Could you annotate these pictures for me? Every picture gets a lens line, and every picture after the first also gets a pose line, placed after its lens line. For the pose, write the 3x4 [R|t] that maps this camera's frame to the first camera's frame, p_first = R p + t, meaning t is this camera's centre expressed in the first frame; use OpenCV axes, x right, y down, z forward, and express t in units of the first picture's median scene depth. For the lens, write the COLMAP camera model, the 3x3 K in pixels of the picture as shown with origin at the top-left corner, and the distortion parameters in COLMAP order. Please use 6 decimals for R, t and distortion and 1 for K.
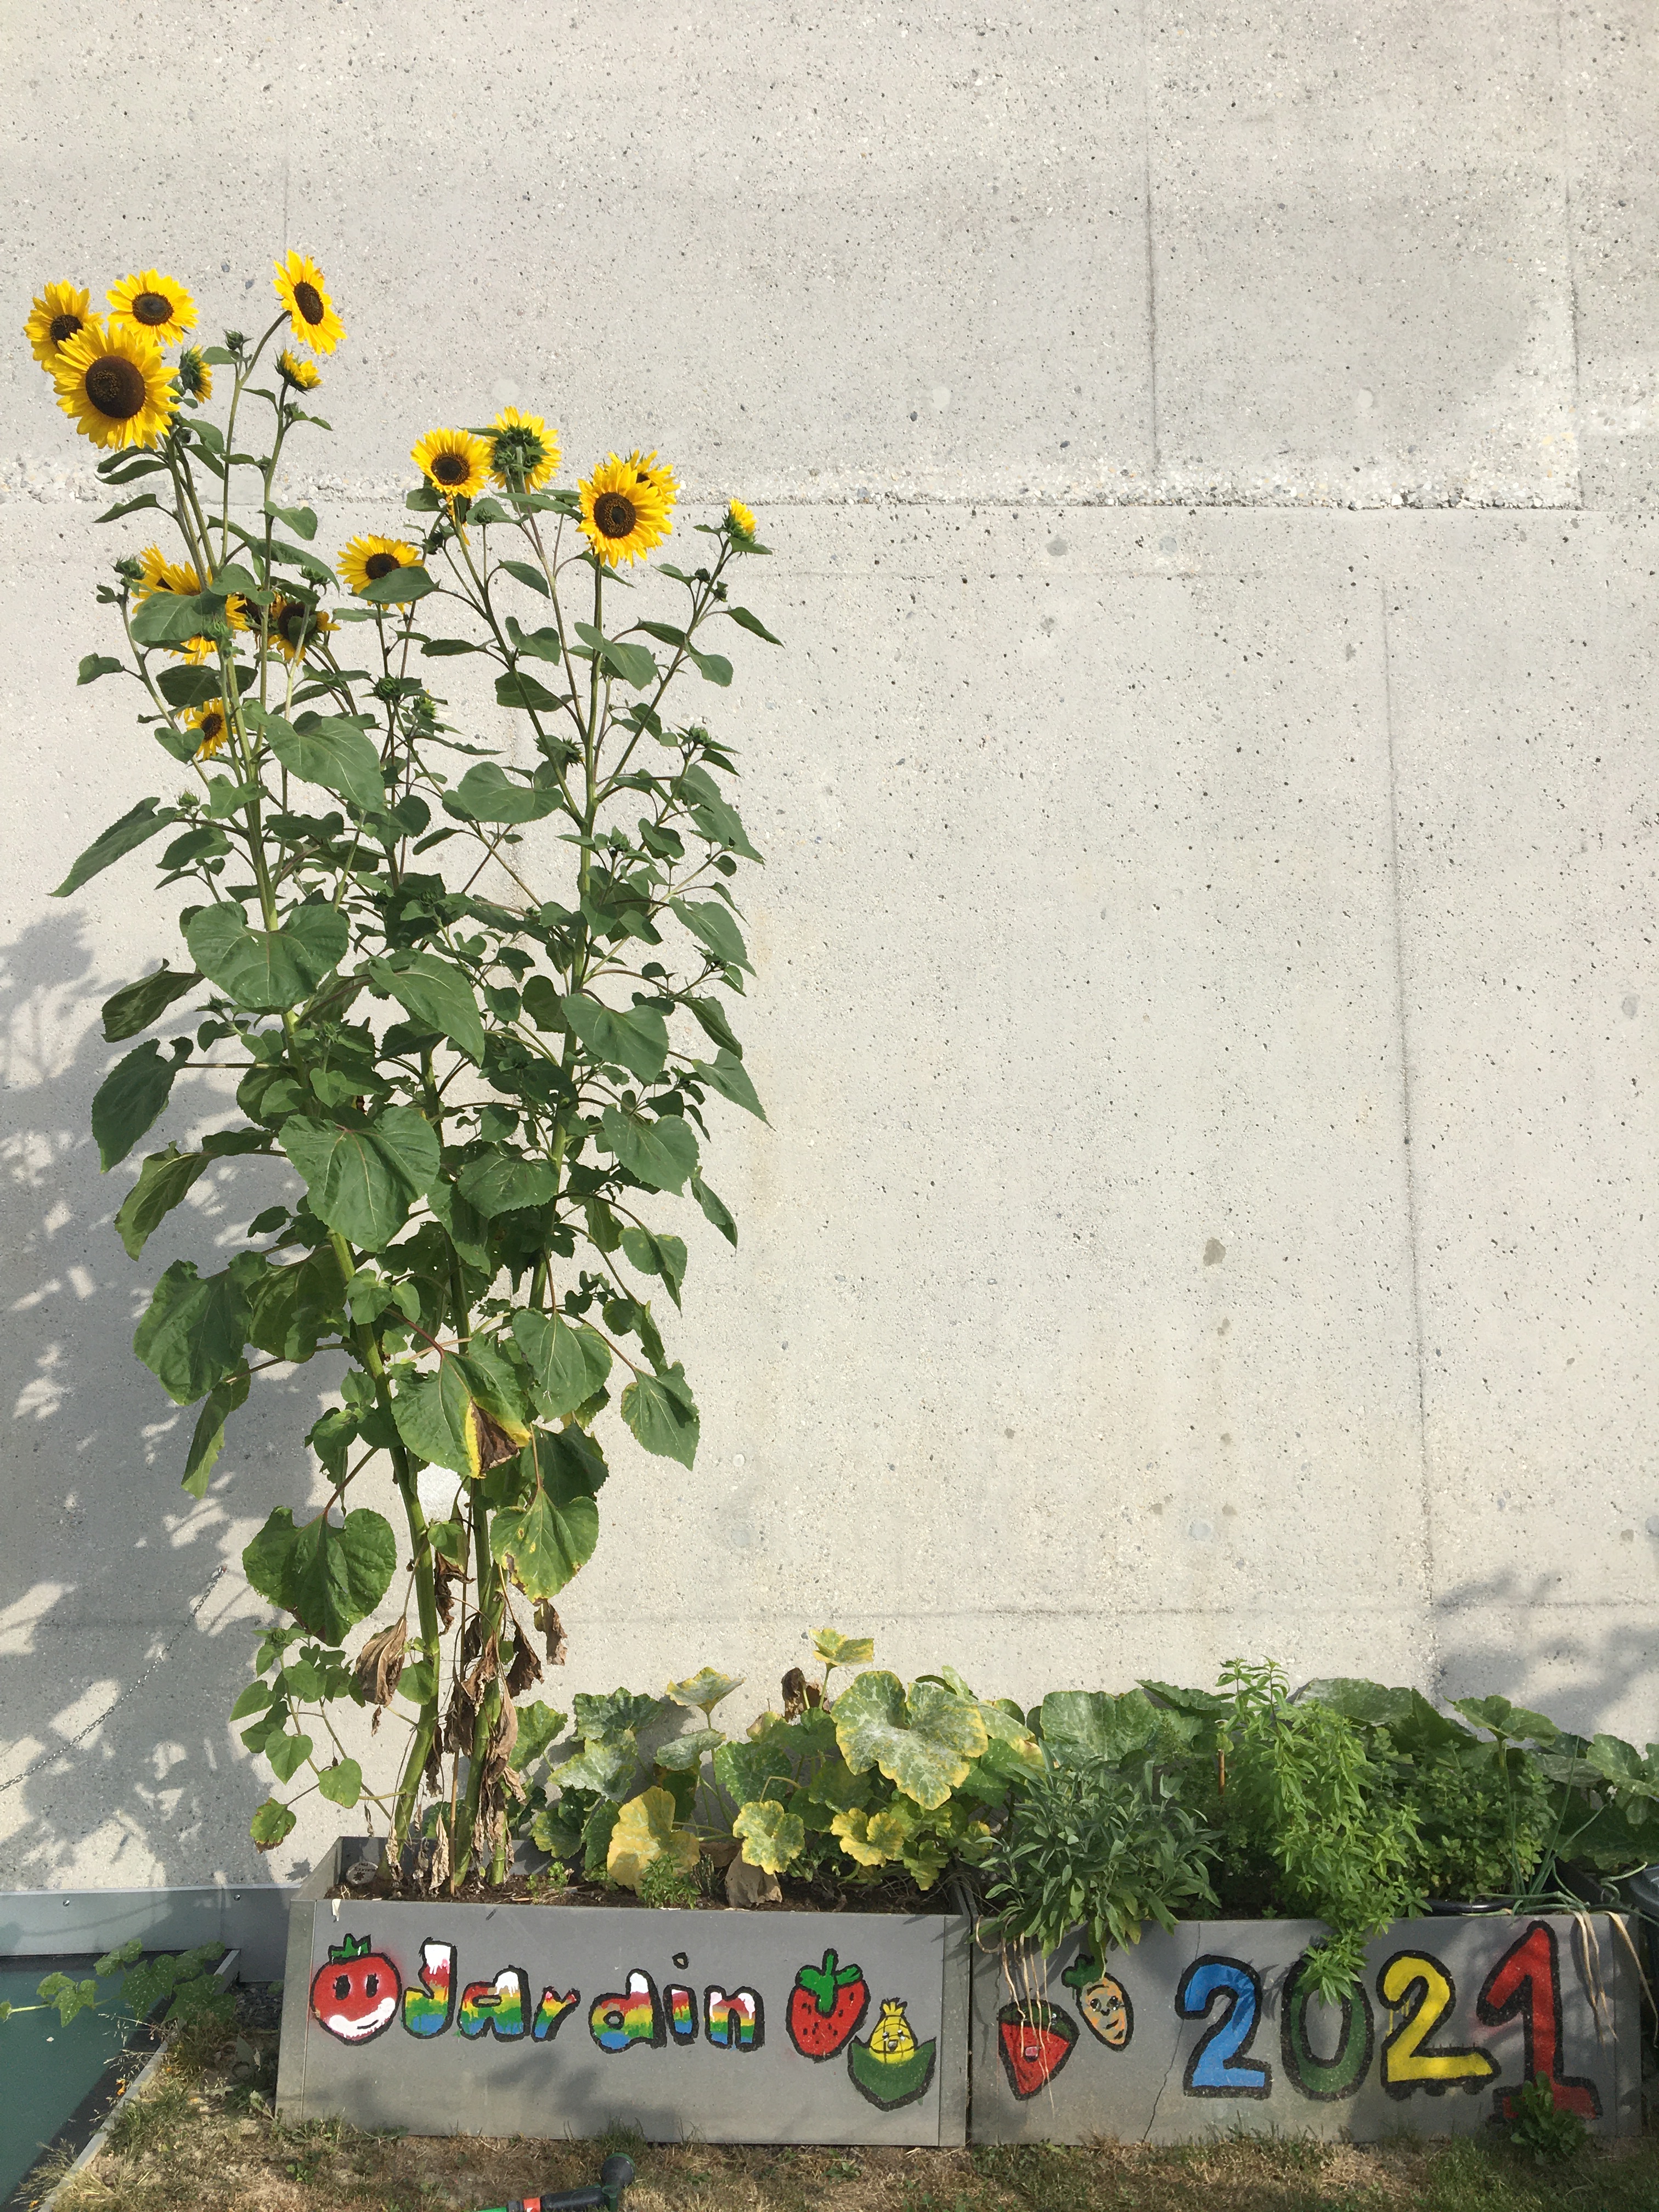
lens RADIAL K [[1830.3, 0, 829.5], [0, 1830.3, 1106.0], [0, 0, 1]] dist [0.101501, -0.156609]
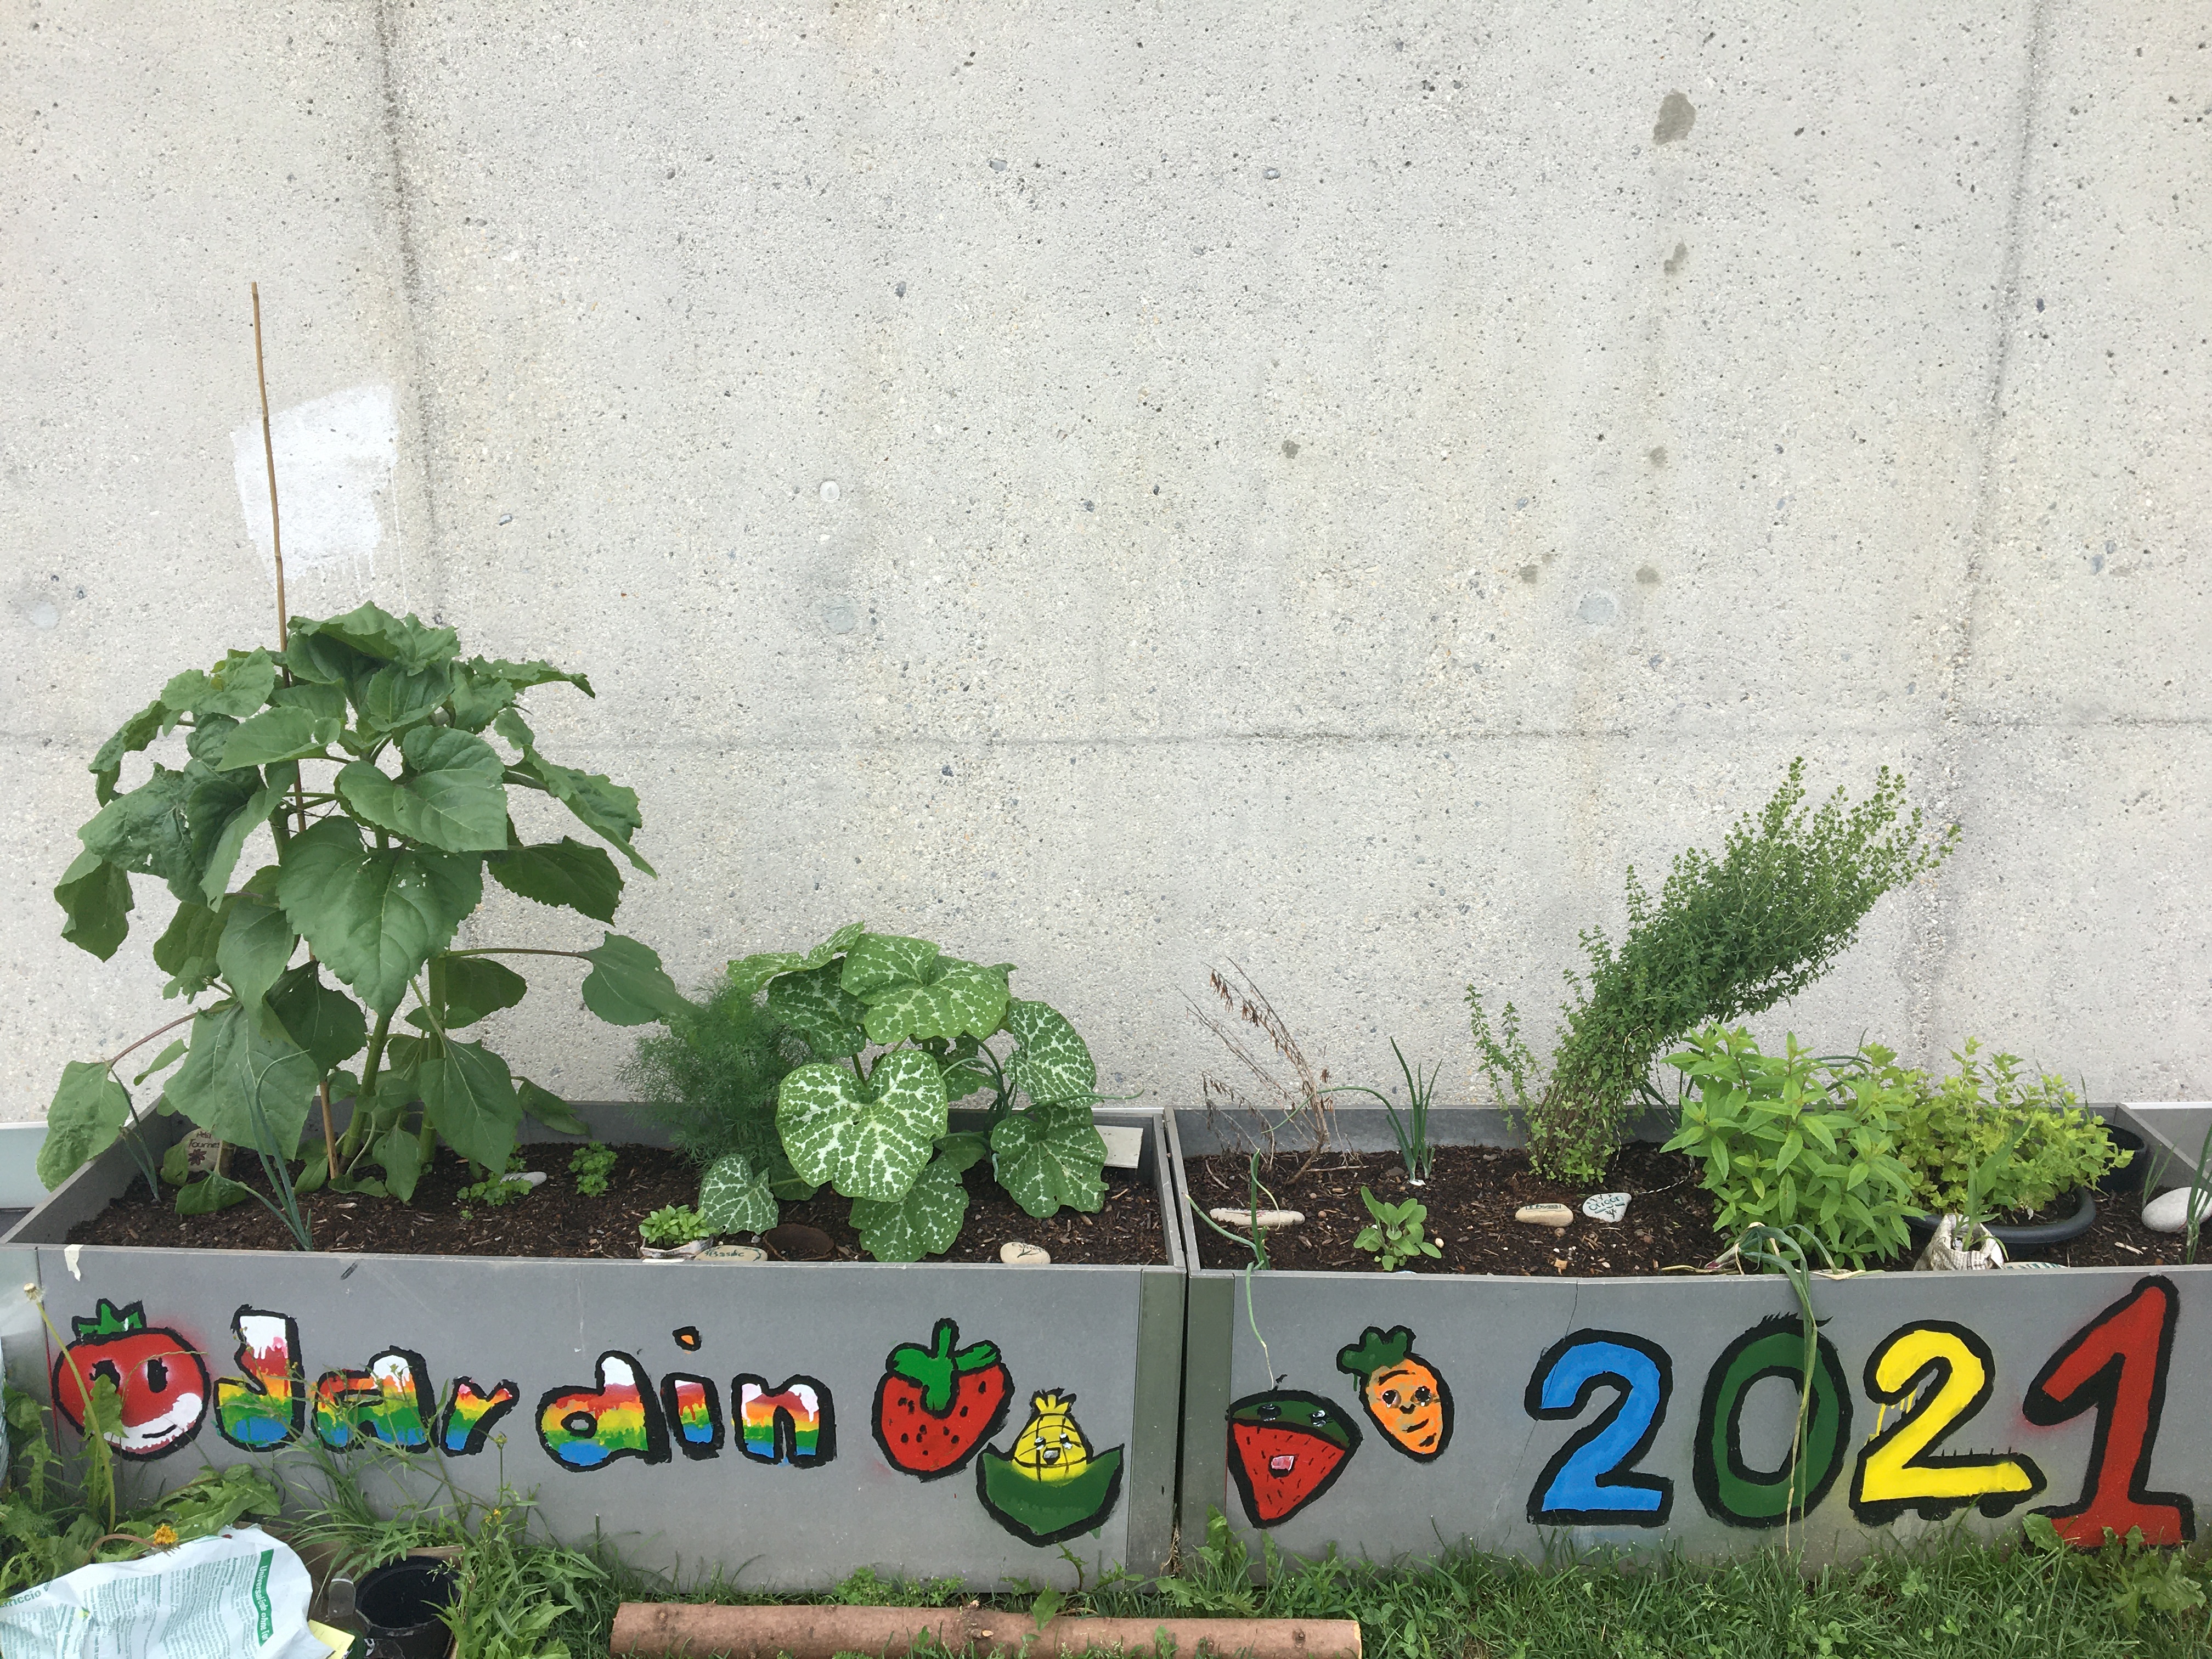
lens RADIAL K [[1830.3, 0, 1106.0], [0, 1830.3, 829.5], [0, 0, 1]] dist [0.101501, -0.156609]
pose [[0.999978, 0.006464, 0.001710, 0.049174], [-0.006642, 0.930898, 0.365219, 0.097083], [0.000769, -0.365222, 0.930920, 0.514210]]
